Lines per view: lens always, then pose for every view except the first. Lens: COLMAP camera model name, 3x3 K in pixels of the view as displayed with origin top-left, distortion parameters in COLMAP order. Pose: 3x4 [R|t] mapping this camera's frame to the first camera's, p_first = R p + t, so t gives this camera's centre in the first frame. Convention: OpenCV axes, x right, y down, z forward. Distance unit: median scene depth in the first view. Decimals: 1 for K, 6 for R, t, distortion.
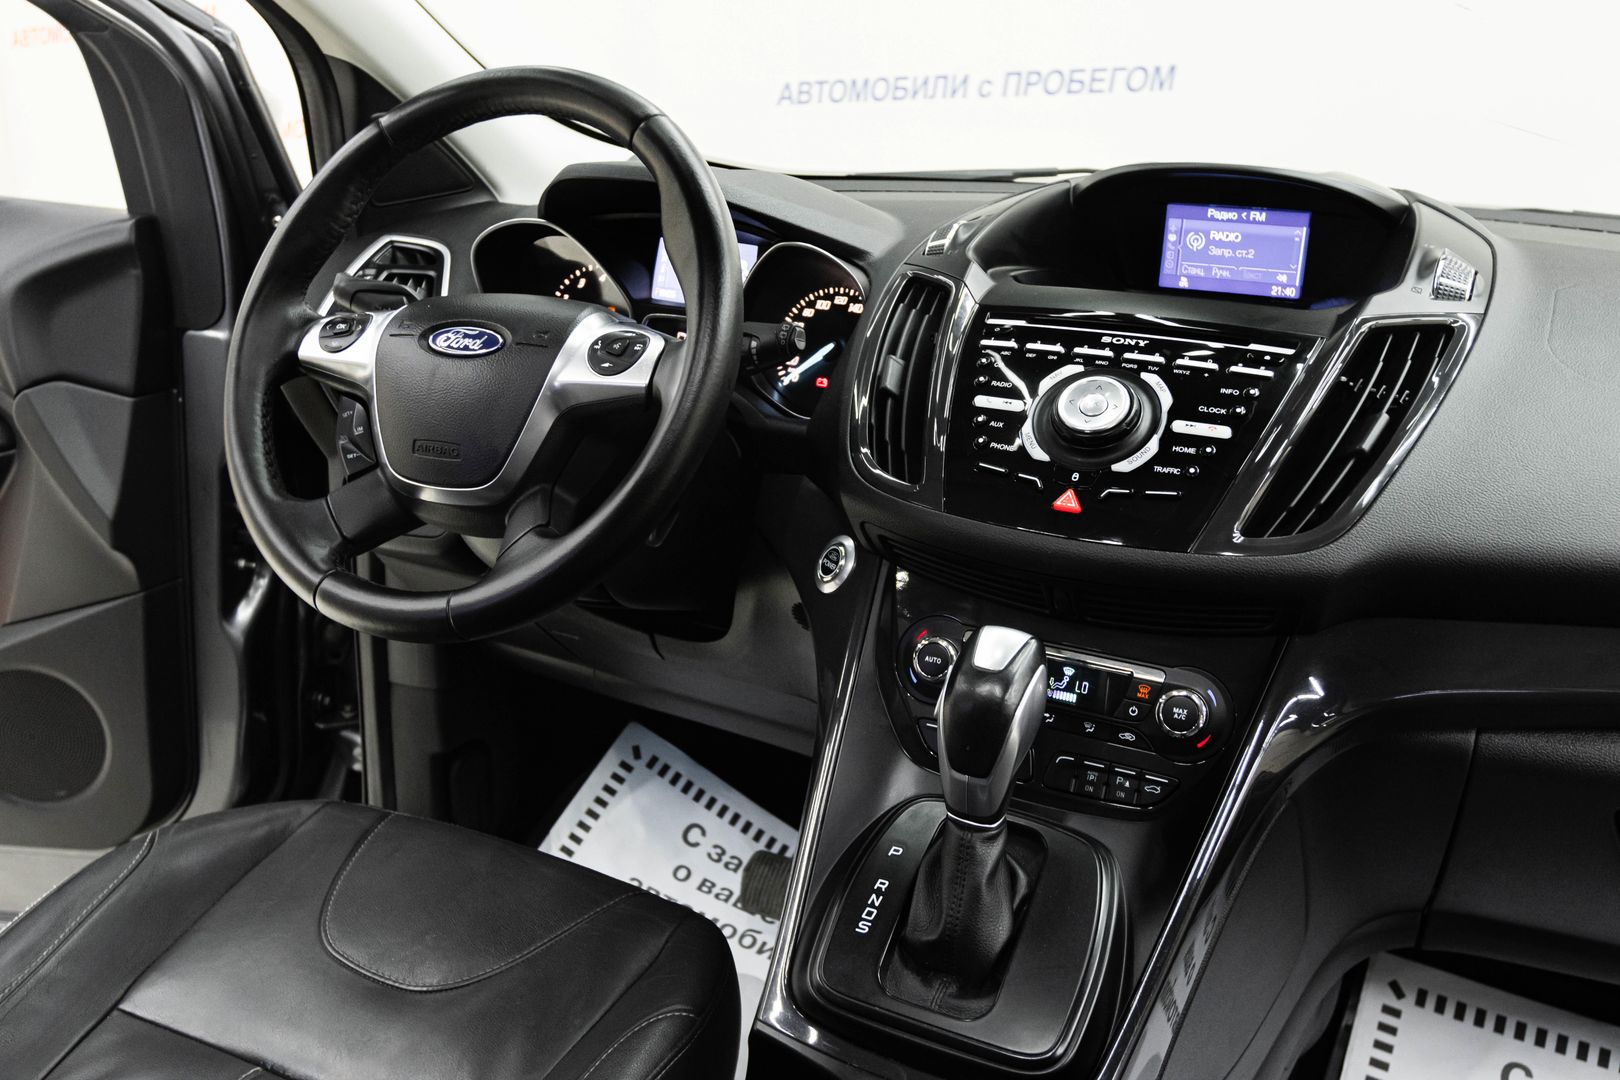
lens RADIAL K [[1470.2, 0, 810.0], [0, 1470.2, 540.0], [0, 0, 1]] dist [0.008099, 0.004775]
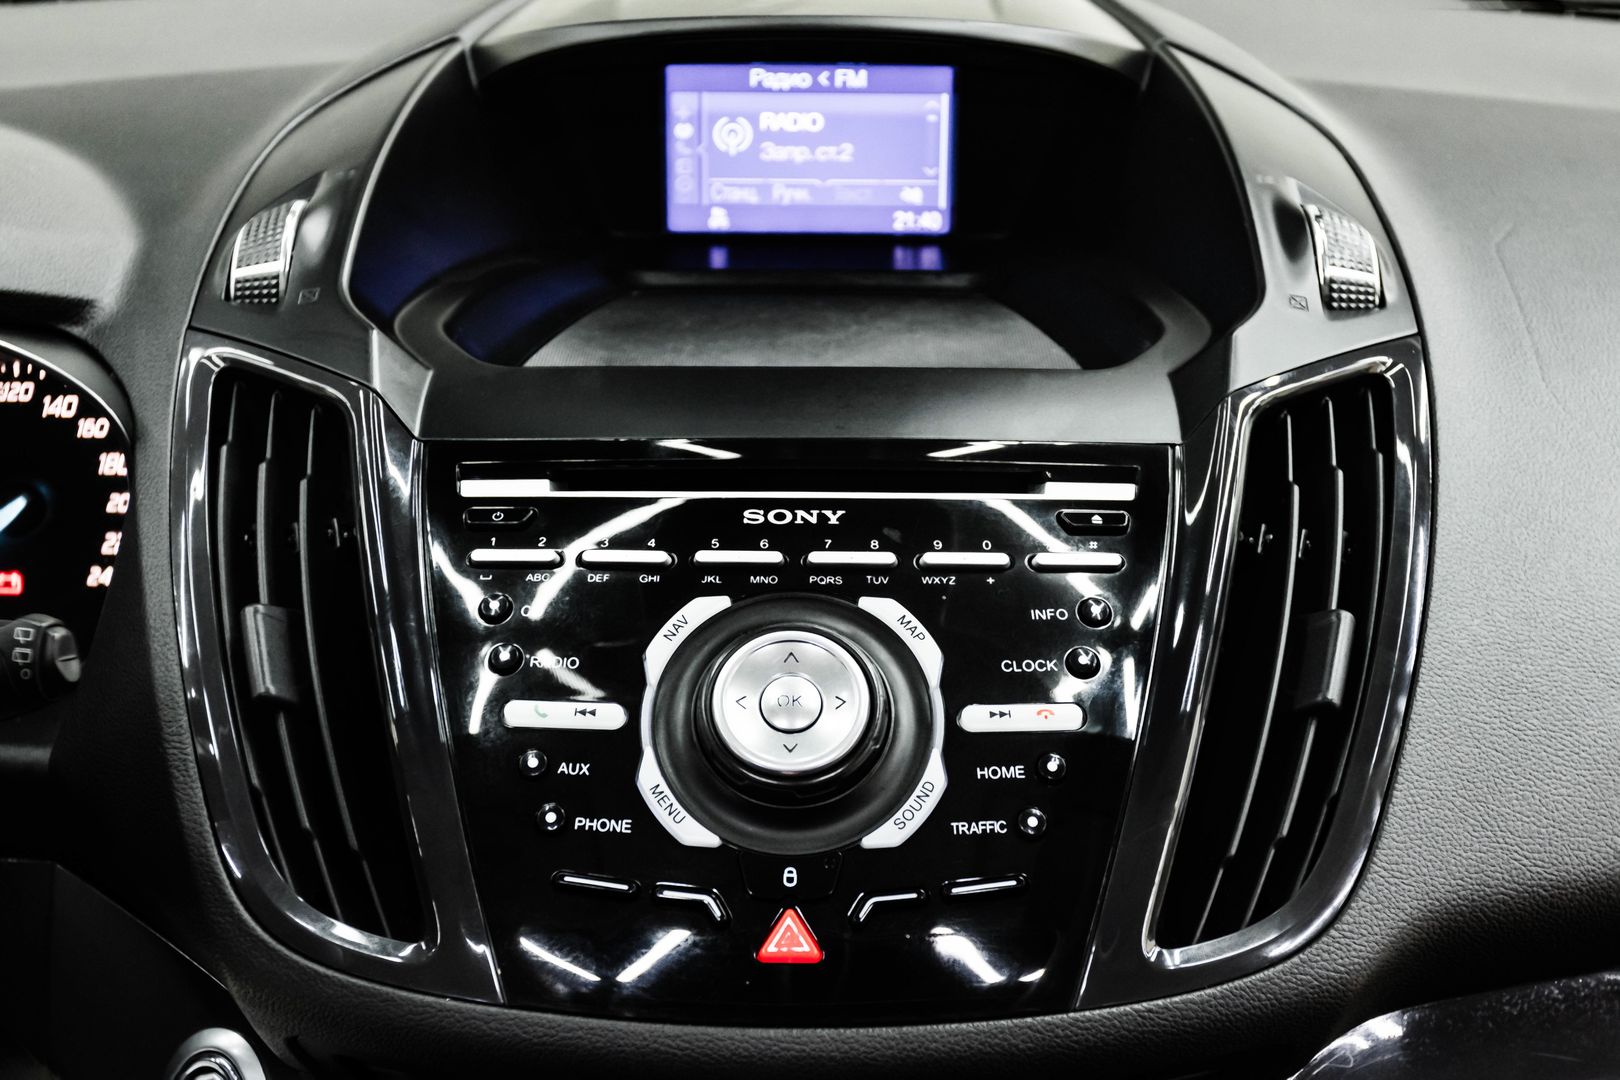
lens RADIAL K [[2540.5, 0, 810.0], [0, 2540.5, 540.0], [0, 0, 1]] dist [-0.061298, -0.002334]
pose [[0.891061, -0.202685, 0.406114, -0.093605], [0.154576, 0.976781, 0.148339, -0.222105], [-0.426751, -0.069404, 0.901702, 0.261269]]
